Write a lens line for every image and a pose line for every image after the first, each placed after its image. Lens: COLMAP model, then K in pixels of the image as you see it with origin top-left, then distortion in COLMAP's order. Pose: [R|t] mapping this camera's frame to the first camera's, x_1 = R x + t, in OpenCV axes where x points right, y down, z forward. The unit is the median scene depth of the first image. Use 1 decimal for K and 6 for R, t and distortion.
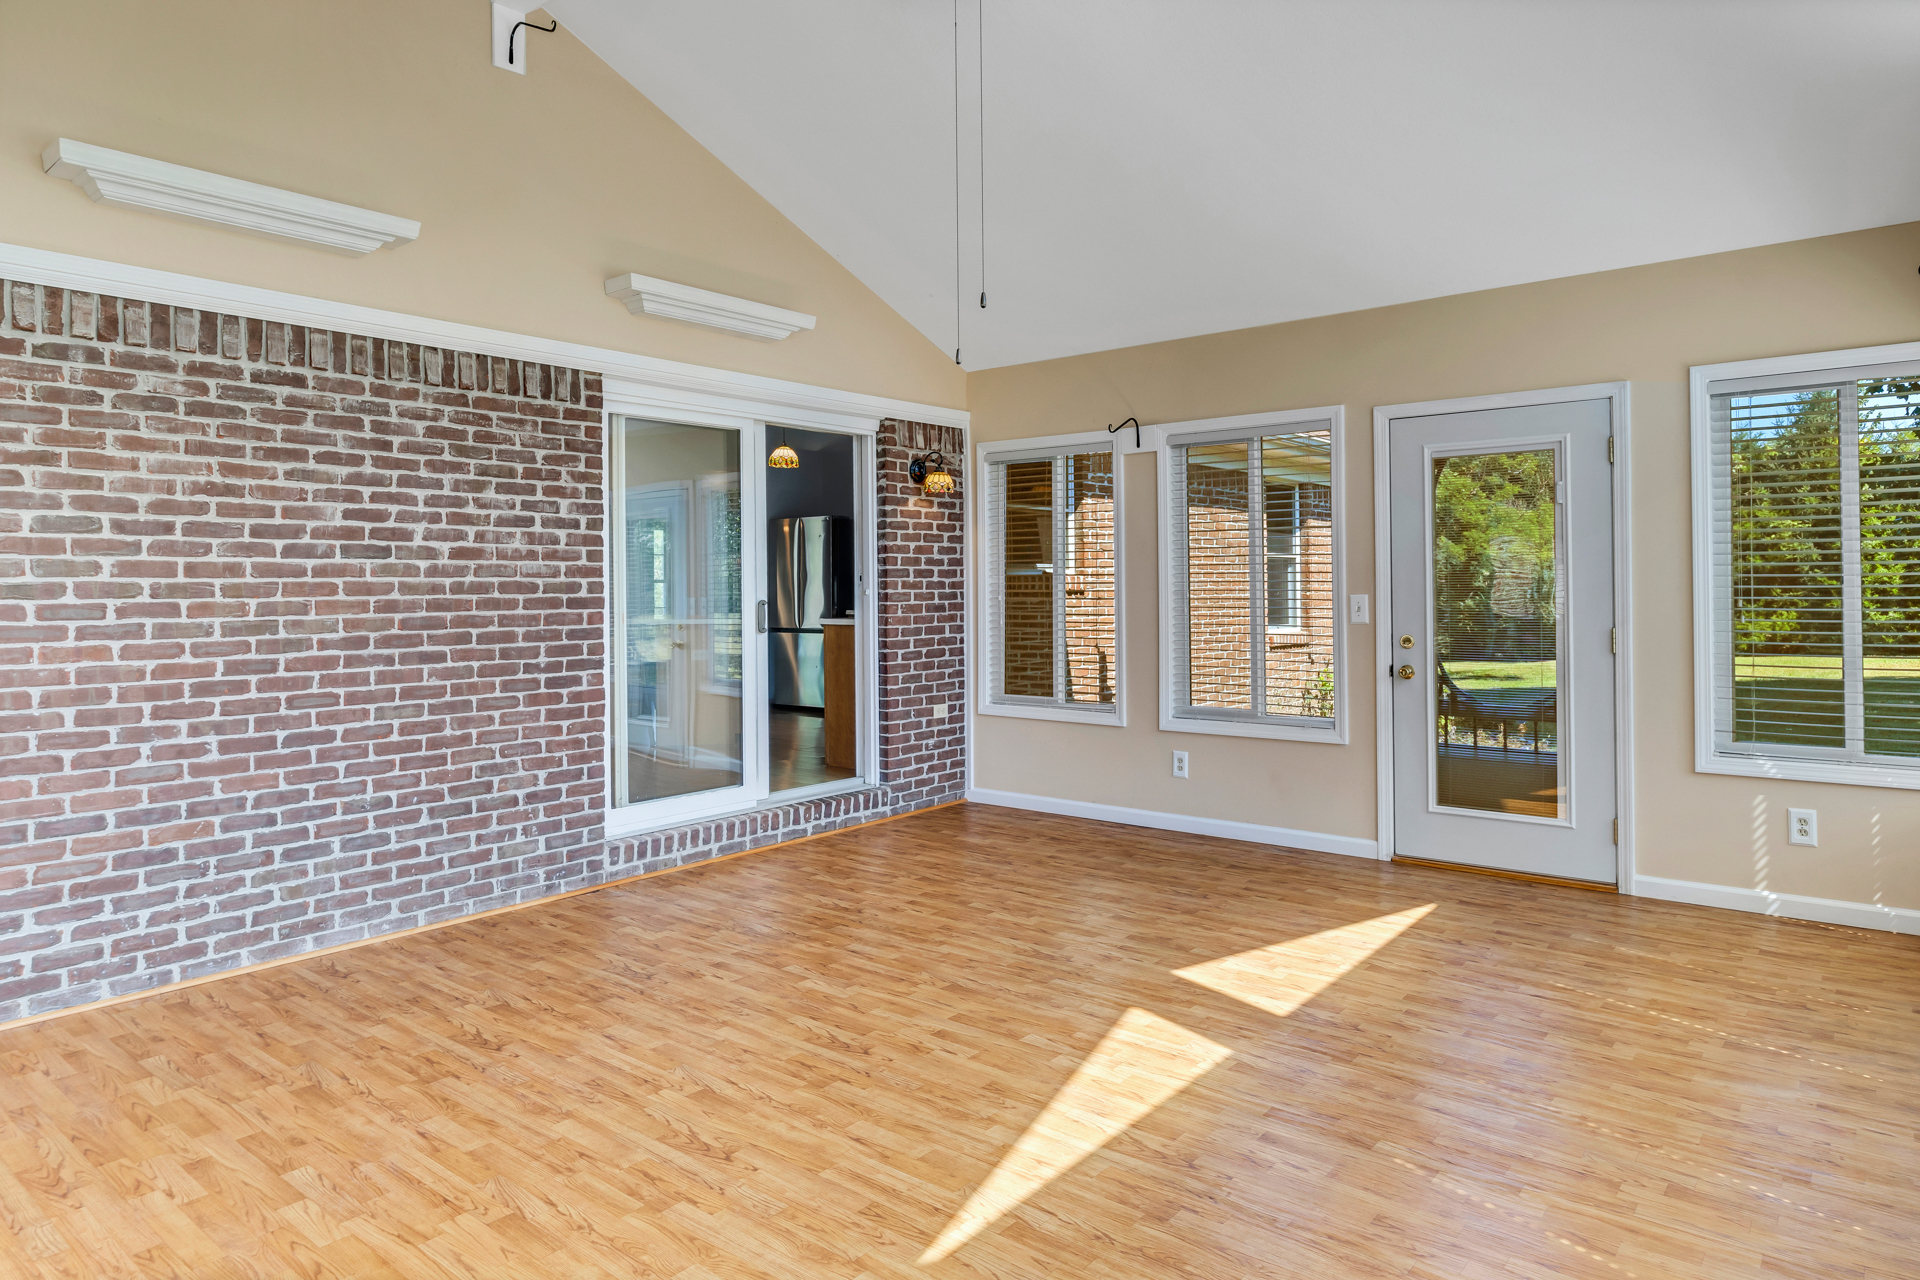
lens RADIAL K [[1159.1, 0, 951.7], [0, 1159.1, 582.9], [0, 0, 1]] dist [-0.008695, 0.001398]
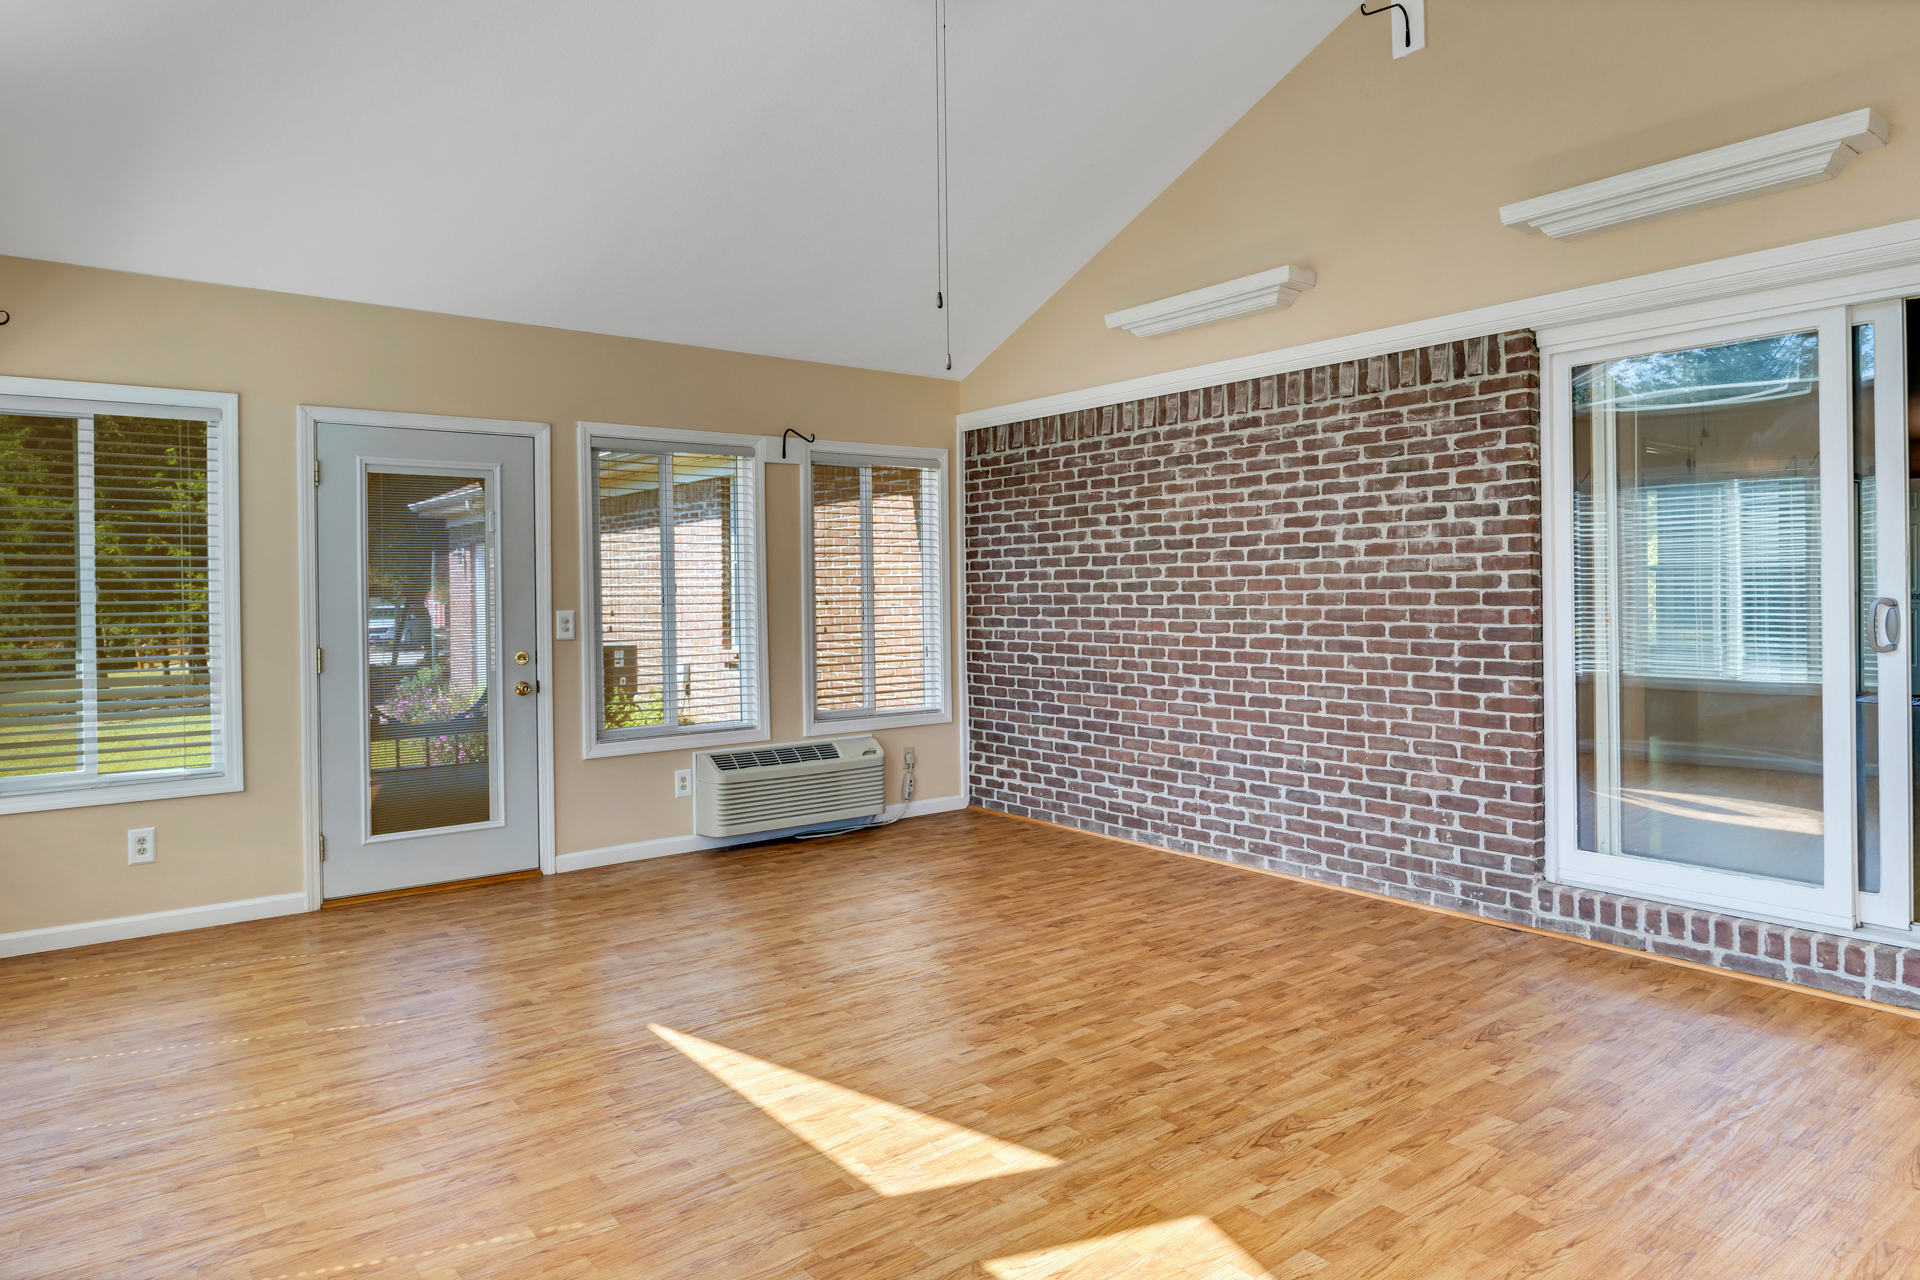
lens RADIAL K [[1159.1, 0, 941.1], [0, 1159.1, 597.4], [0, 0, 1]] dist [-0.008695, 0.001398]
pose [[-0.221785, 0.017723, -0.974934, 0.762335], [0.019988, 0.999707, 0.013626, -0.004963], [0.974891, -0.016465, -0.222075, 0.939094]]
